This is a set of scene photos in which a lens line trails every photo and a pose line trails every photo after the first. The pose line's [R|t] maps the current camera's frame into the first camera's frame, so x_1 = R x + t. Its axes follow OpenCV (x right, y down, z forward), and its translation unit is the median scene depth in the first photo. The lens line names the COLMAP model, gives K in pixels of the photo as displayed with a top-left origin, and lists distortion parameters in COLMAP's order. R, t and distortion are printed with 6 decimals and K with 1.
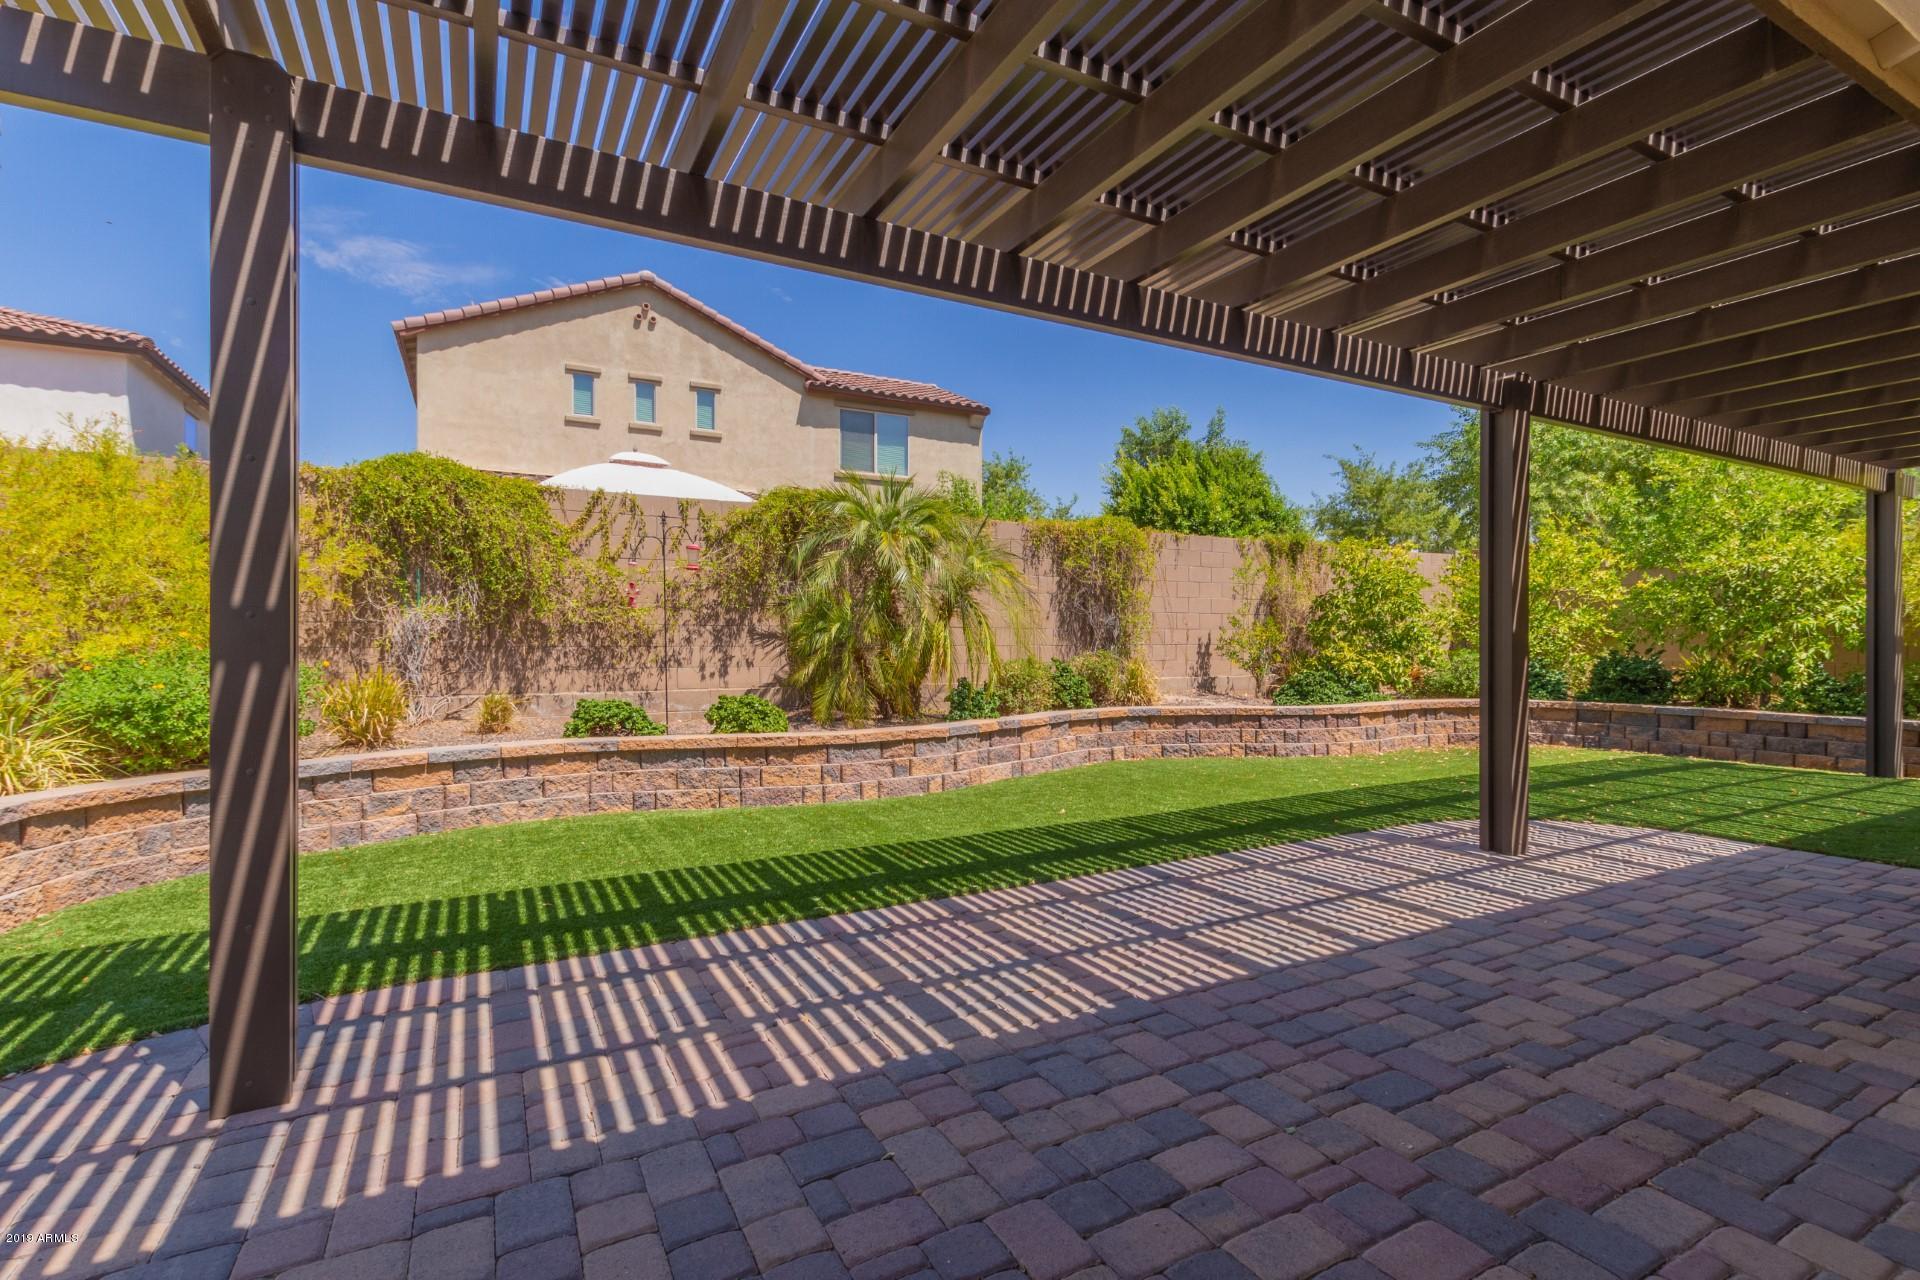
lens RADIAL K [[899.3, 0, 964.6], [0, 899.3, 586.6], [0, 0, 1]] dist [0.009541, -0.000918]
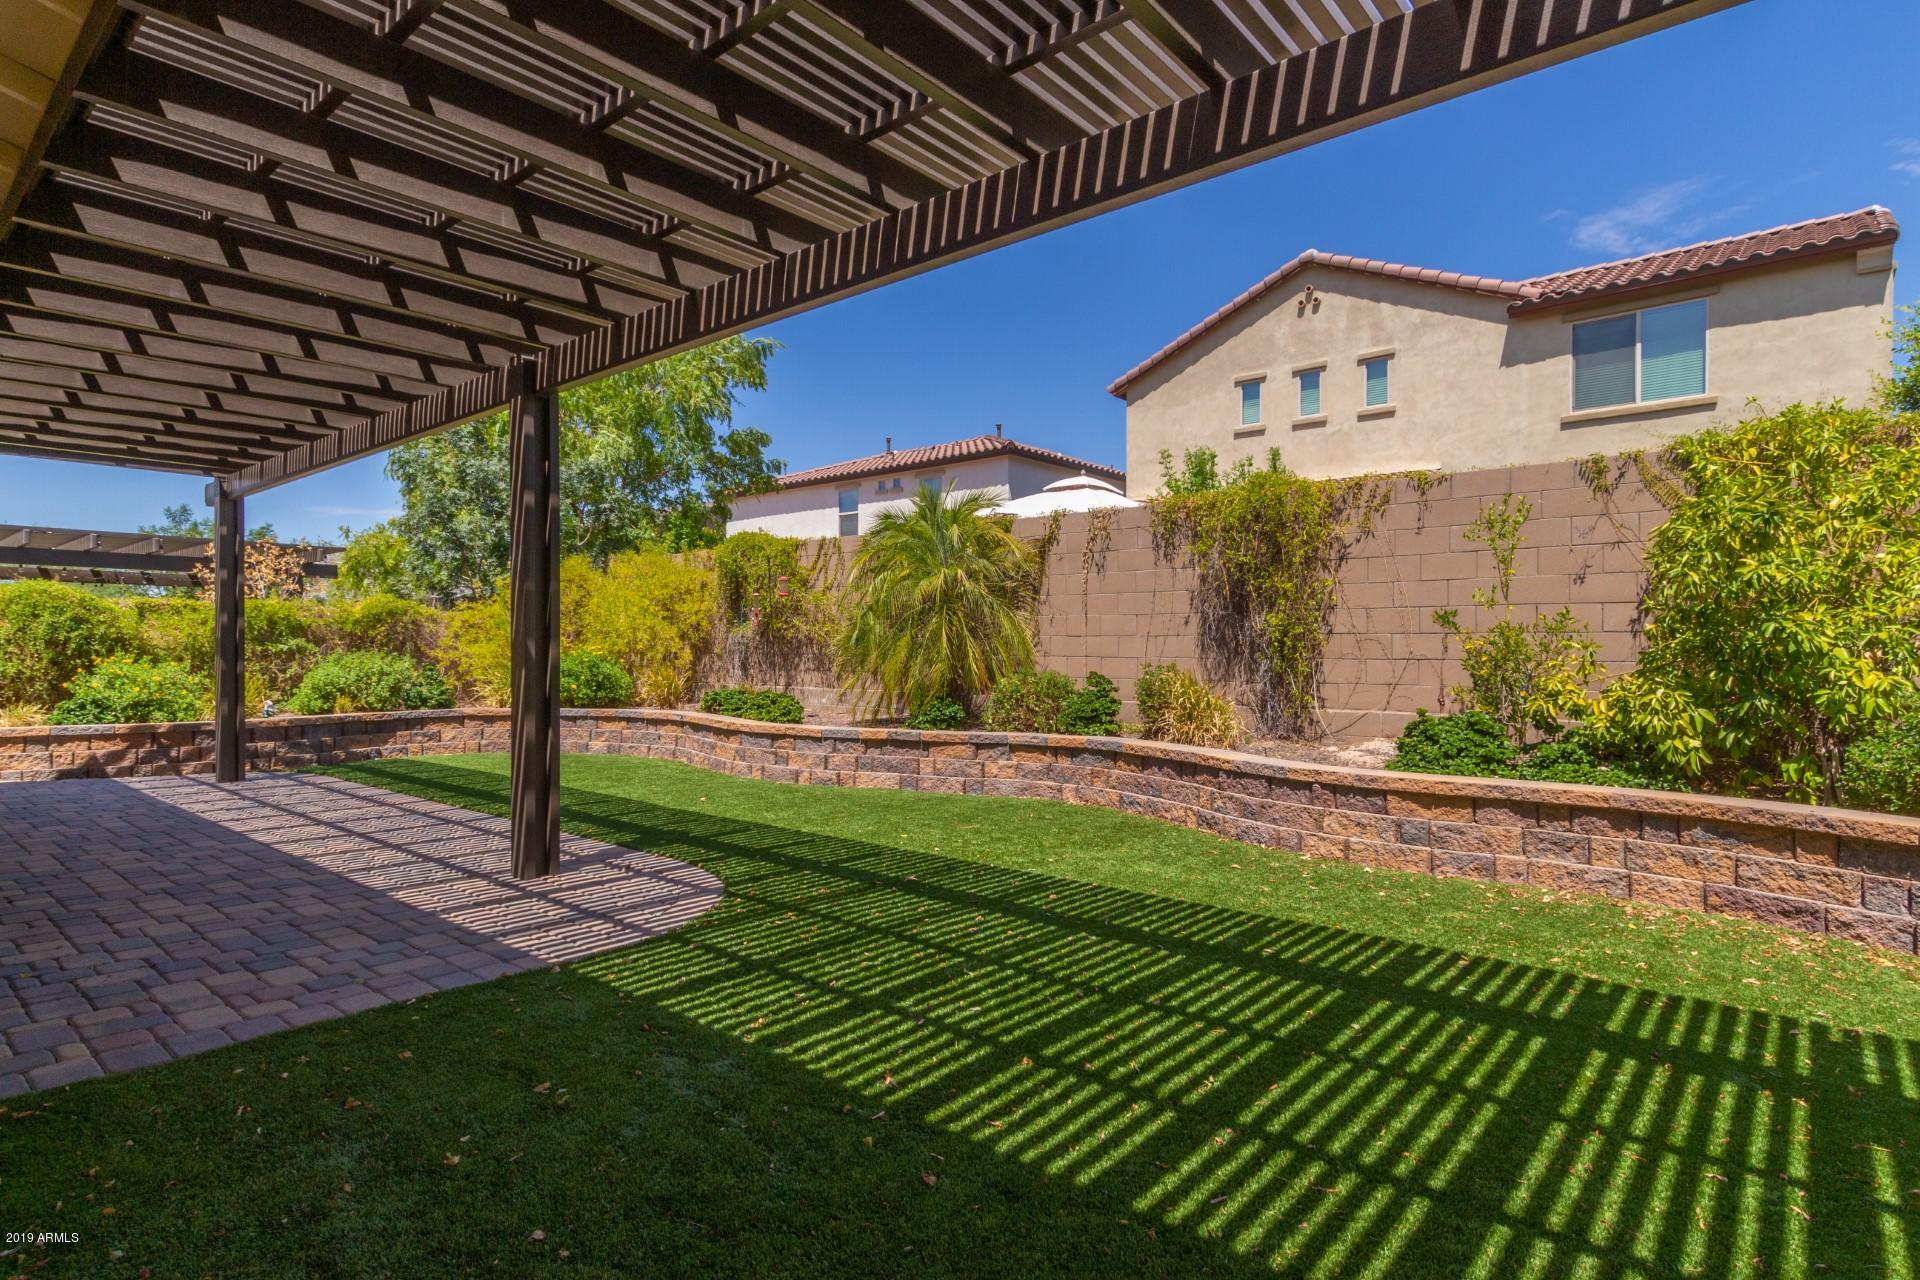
lens RADIAL K [[978.3, 0, 957.0], [0, 978.3, 646.4], [0, 0, 1]] dist [-0.004984, 0.000360]
pose [[0.346645, -0.000088, -0.937997, 0.425294], [0.055189, 0.998270, 0.020302, 0.013851], [0.936372, -0.058805, 0.346050, 0.269064]]
